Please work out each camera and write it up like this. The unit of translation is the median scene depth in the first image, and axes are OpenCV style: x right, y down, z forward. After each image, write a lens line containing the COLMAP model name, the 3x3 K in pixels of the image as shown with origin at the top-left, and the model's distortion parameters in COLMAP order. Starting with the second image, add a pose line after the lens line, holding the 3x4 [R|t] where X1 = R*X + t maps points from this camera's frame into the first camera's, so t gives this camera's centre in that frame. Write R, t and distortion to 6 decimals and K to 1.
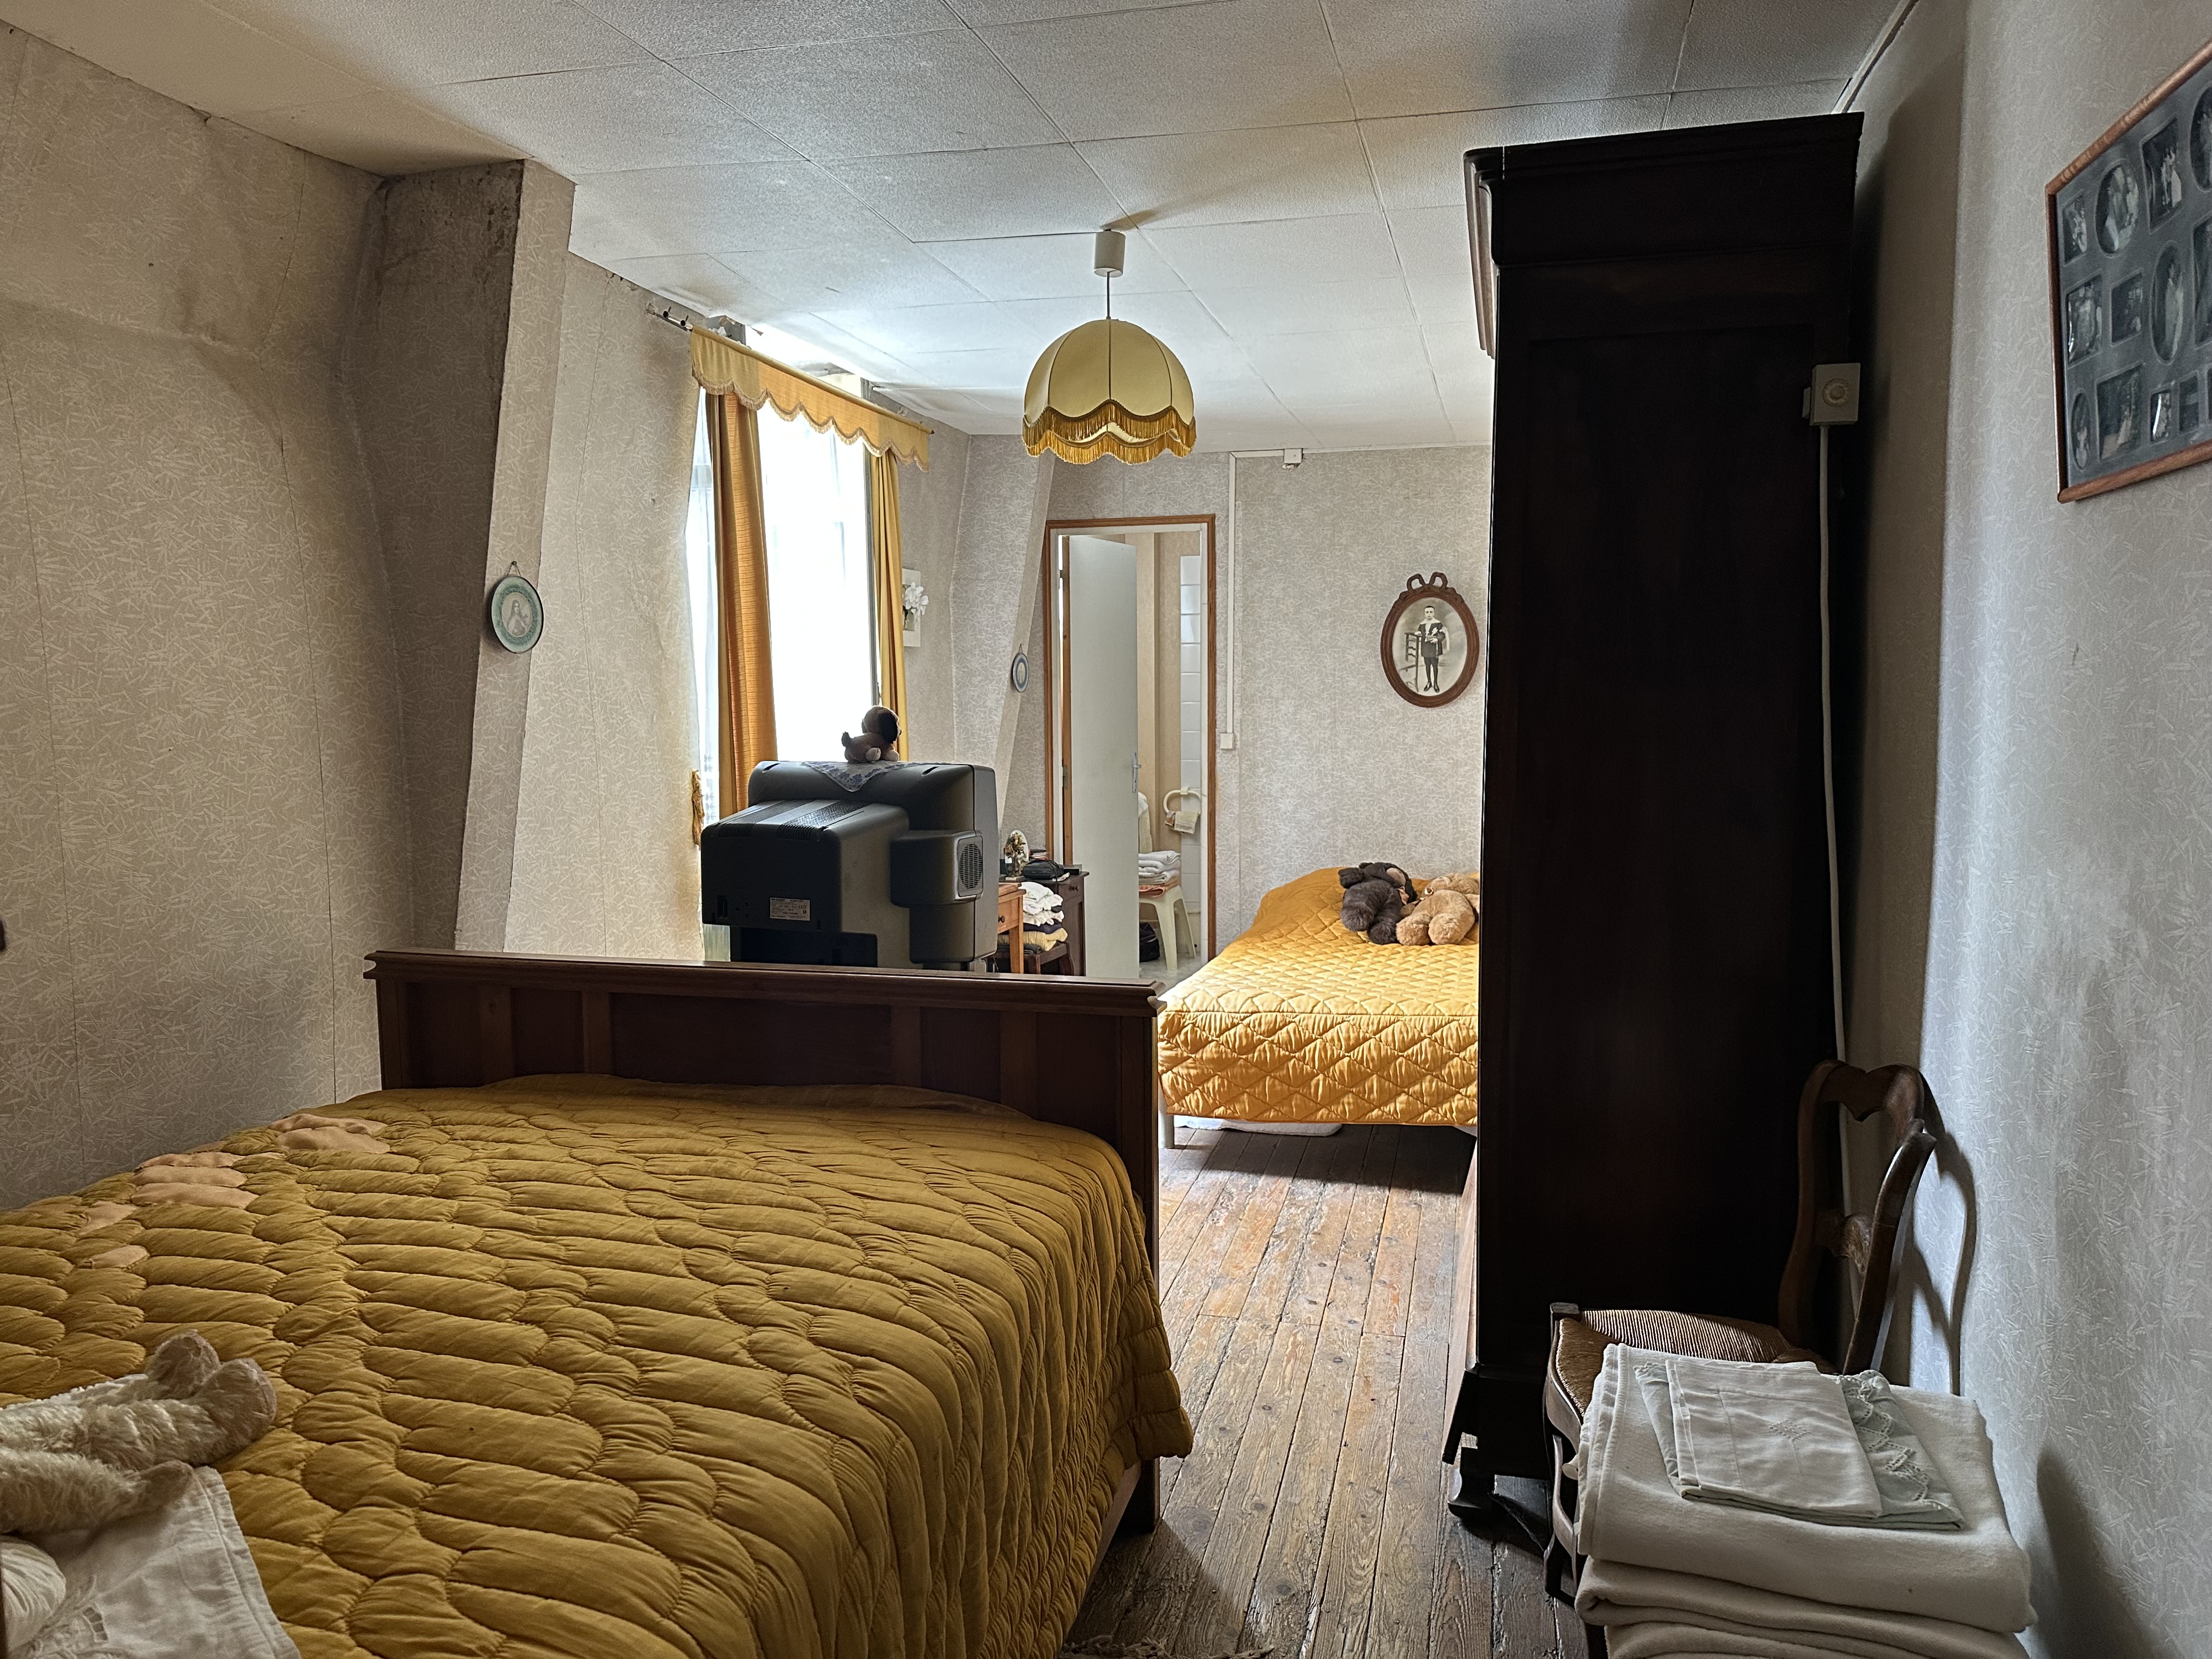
lens RADIAL K [[1544.5, 0, 1103.1], [0, 1544.5, 823.7], [0, 0, 1]] dist [0.011140, -0.000845]
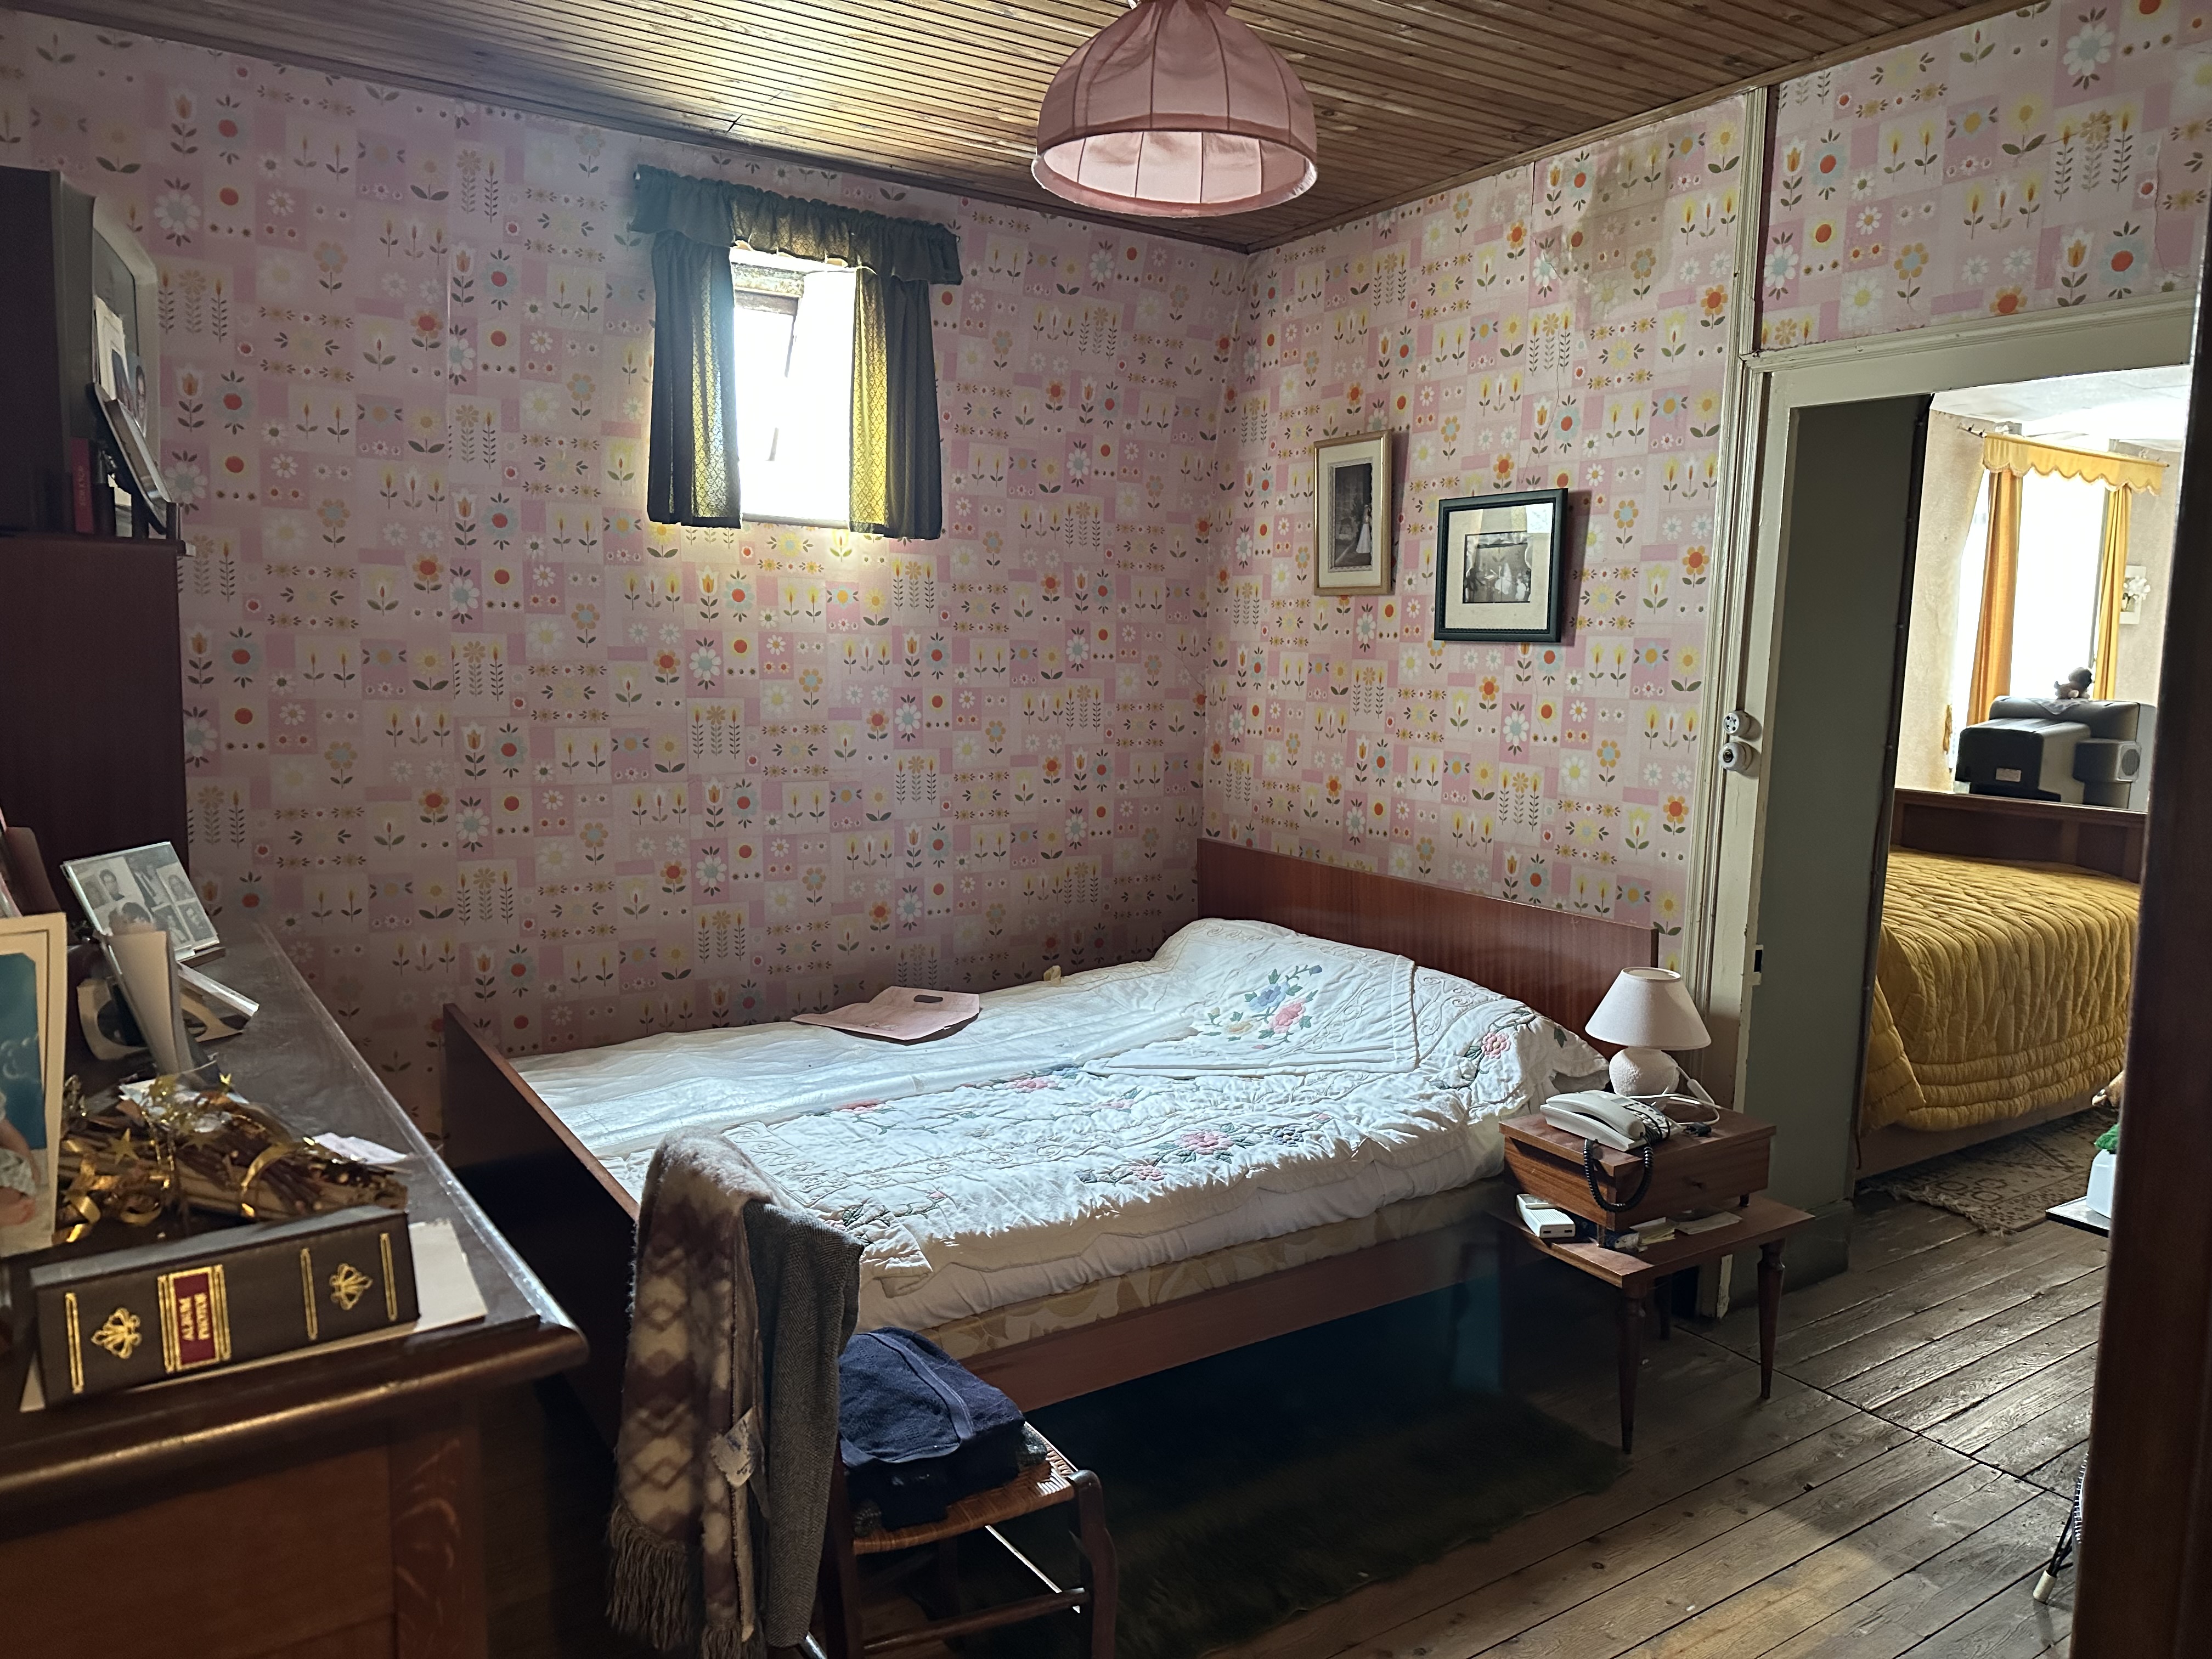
lens RADIAL K [[1544.5, 0, 1108.1], [0, 1544.5, 831.8], [0, 0, 1]] dist [0.011140, -0.000845]
pose [[0.748728, 0.116729, -0.652519, 0.172370], [-0.090466, 0.993157, 0.073860, 0.068709], [0.656675, 0.003730, 0.754165, -0.913292]]
